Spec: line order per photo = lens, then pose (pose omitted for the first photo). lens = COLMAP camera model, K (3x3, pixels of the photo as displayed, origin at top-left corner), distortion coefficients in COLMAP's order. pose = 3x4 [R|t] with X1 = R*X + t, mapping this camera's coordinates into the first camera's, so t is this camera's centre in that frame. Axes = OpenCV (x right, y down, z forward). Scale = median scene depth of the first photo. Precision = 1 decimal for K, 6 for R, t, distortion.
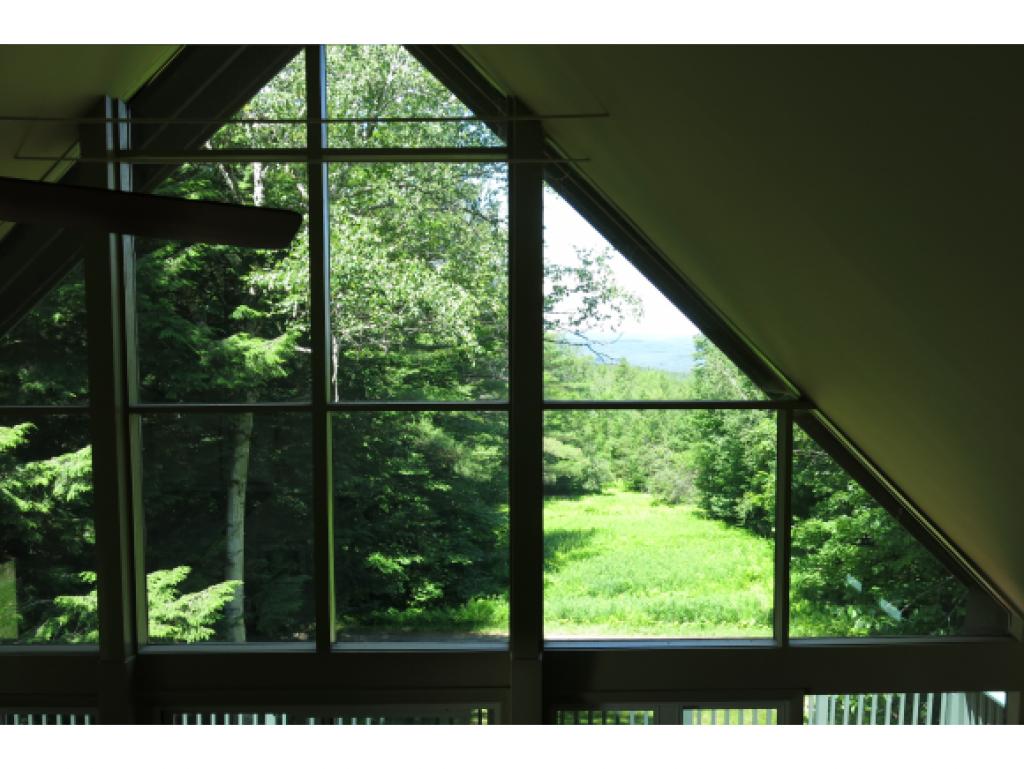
lens RADIAL K [[946.7, 0, 512.0], [0, 946.7, 384.5], [0, 0, 1]] dist [0.029189, -0.102464]
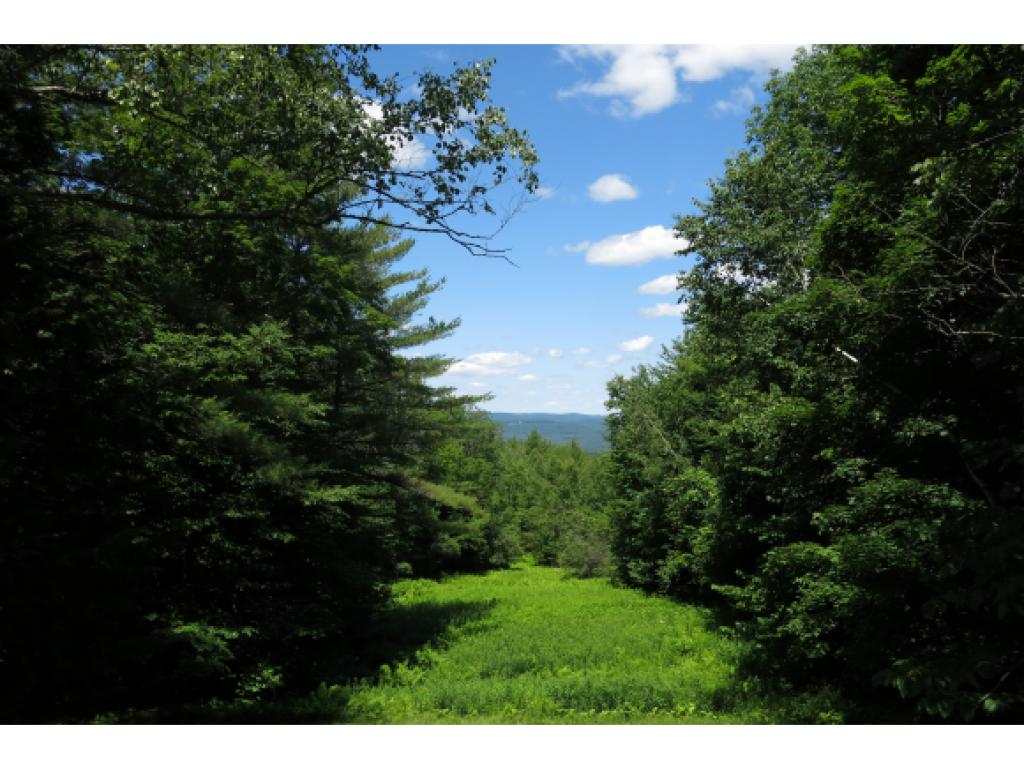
lens RADIAL K [[946.7, 0, 512.0], [0, 946.7, 384.5], [0, 0, 1]] dist [0.029189, -0.102464]
pose [[0.995705, 0.009679, 0.092075, 0.025450], [-0.001854, 0.996405, -0.084692, 0.038152], [-0.092564, 0.084157, 0.992144, 0.158903]]
